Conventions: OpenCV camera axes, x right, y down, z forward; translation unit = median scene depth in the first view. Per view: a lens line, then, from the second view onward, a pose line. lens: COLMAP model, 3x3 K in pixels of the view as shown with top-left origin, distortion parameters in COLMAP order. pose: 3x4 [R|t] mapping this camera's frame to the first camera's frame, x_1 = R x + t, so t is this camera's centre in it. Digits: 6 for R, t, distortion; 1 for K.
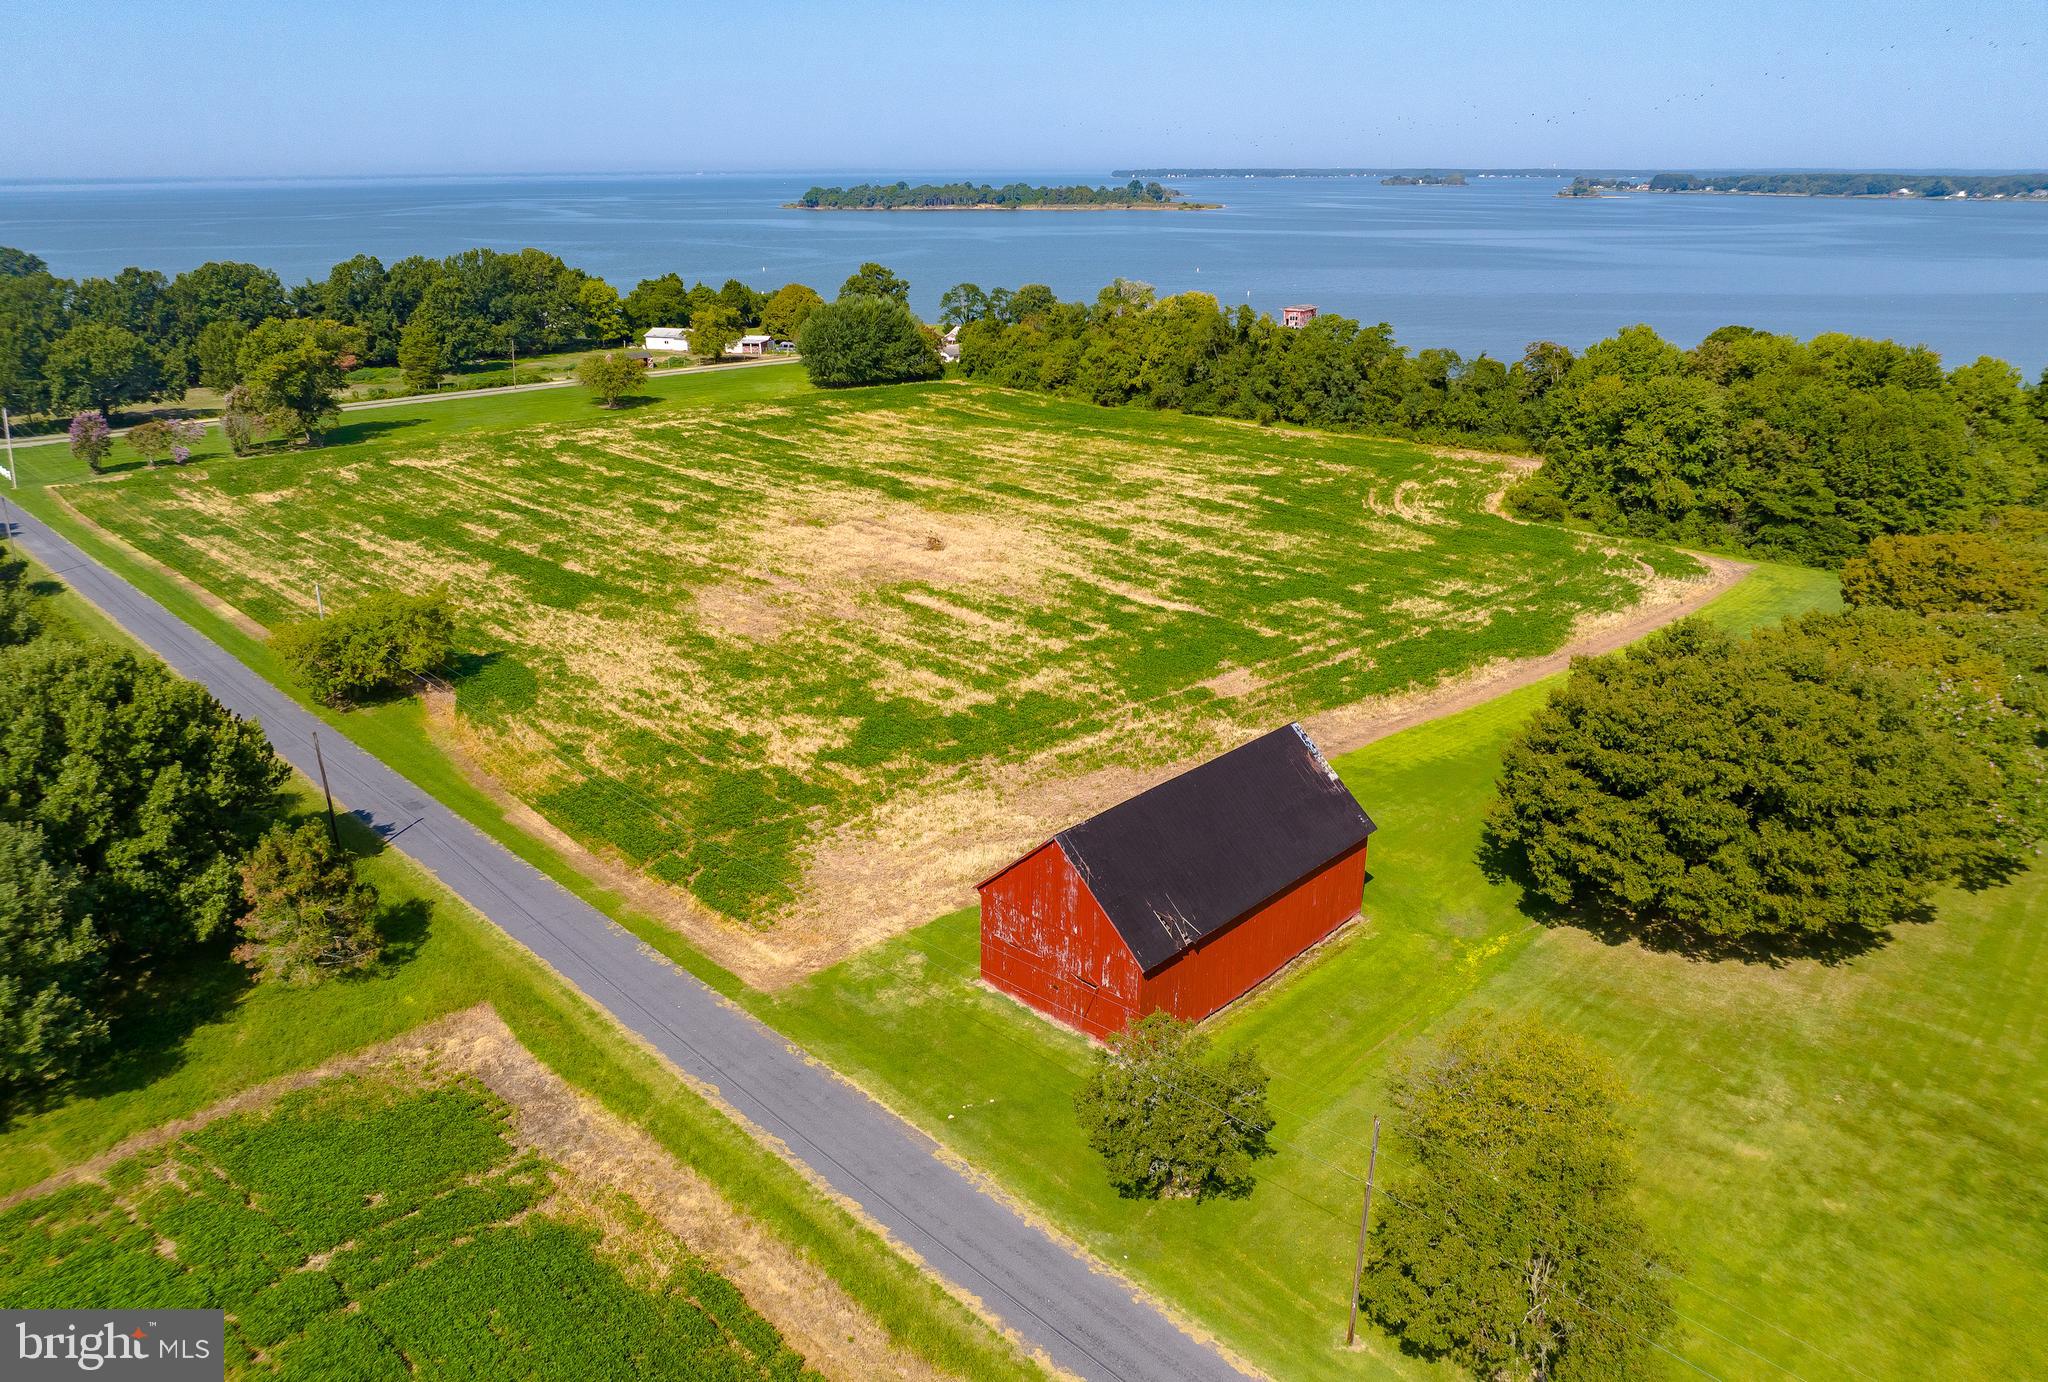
lens RADIAL K [[1397.8, 0, 1015.5], [0, 1397.8, 686.3], [0, 0, 1]] dist [-0.034460, -0.002264]
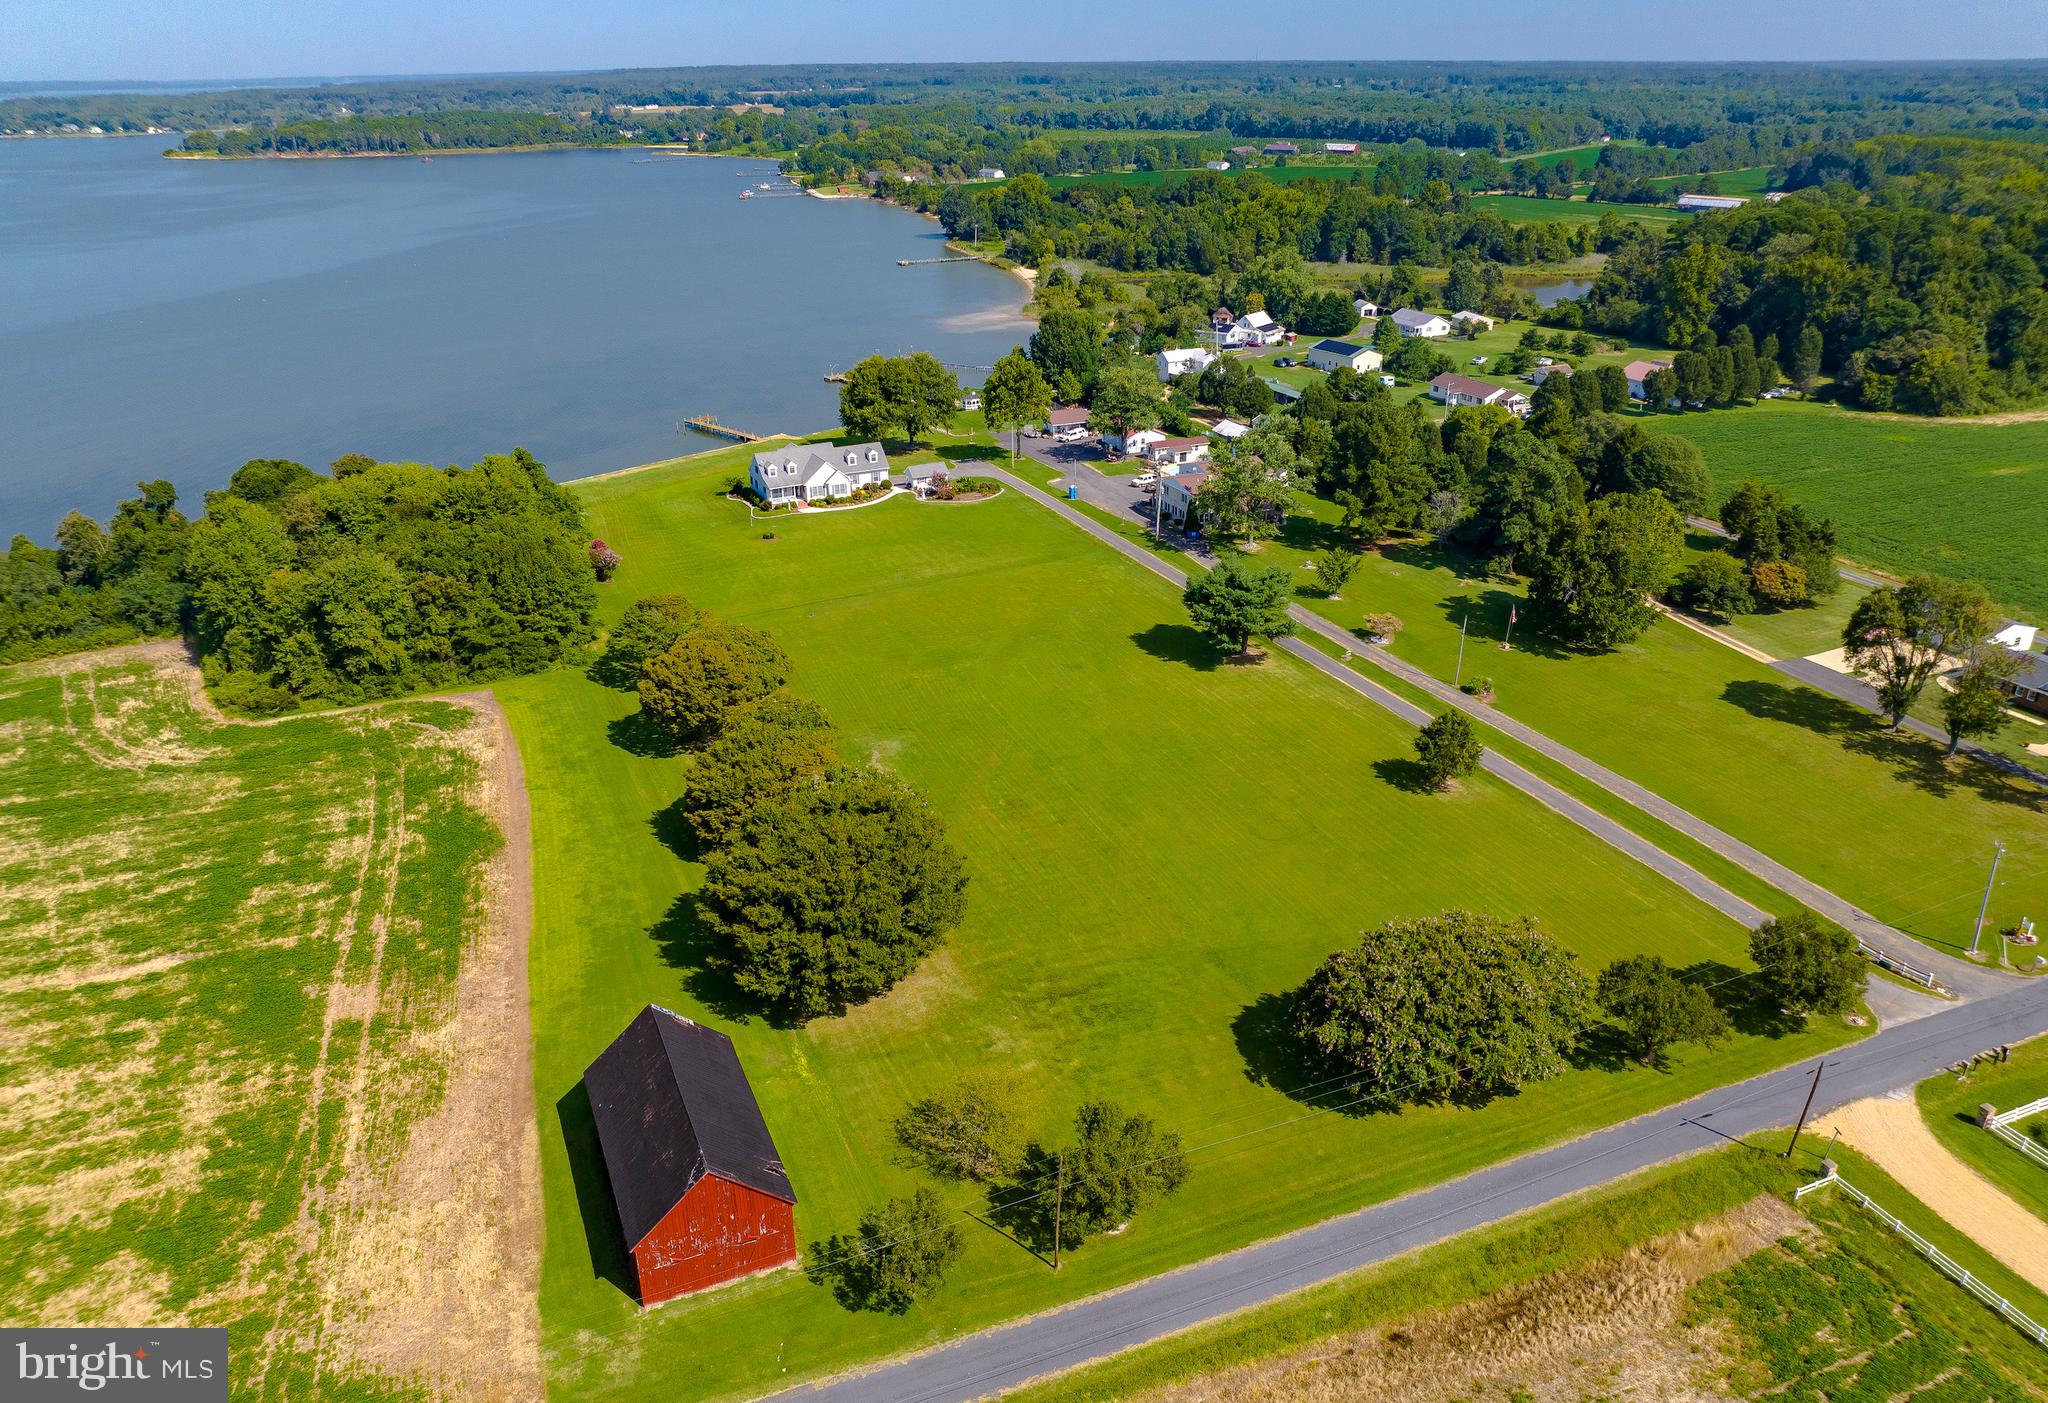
lens RADIAL K [[1487.5, 0, 1016.1], [0, 1487.5, 703.0], [0, 0, 1]] dist [-0.026813, 0.002329]
pose [[0.382275, -0.365677, 0.848614, -0.467519], [0.326618, 0.912555, 0.246098, -0.286868], [-0.864399, 0.183095, 0.468284, -0.016216]]
